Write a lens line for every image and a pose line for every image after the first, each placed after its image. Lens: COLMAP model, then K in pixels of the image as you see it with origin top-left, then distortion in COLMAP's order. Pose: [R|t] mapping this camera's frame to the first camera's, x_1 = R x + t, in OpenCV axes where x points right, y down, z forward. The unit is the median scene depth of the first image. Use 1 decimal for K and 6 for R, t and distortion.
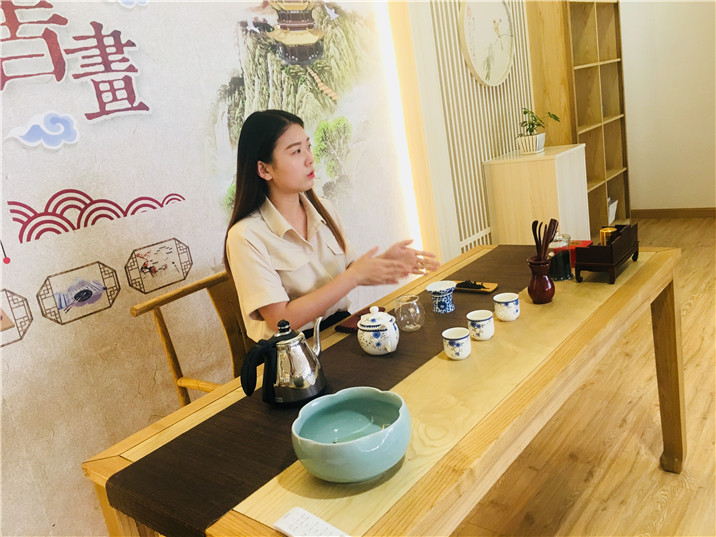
lens RADIAL K [[607.3, 0, 350.6], [0, 607.3, 265.5], [0, 0, 1]] dist [0.097849, -0.142800]
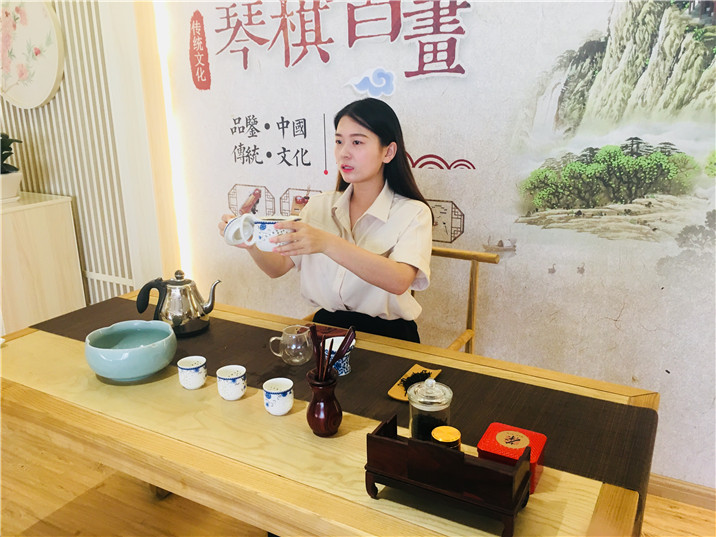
lens RADIAL K [[607.3, 0, 350.6], [0, 607.3, 265.5], [0, 0, 1]] dist [0.097849, -0.142800]
pose [[0.184433, 0.423988, -0.886690, 0.682540], [-0.259861, 0.891098, 0.372045, -0.307779], [0.947870, 0.161799, 0.274526, 0.619617]]
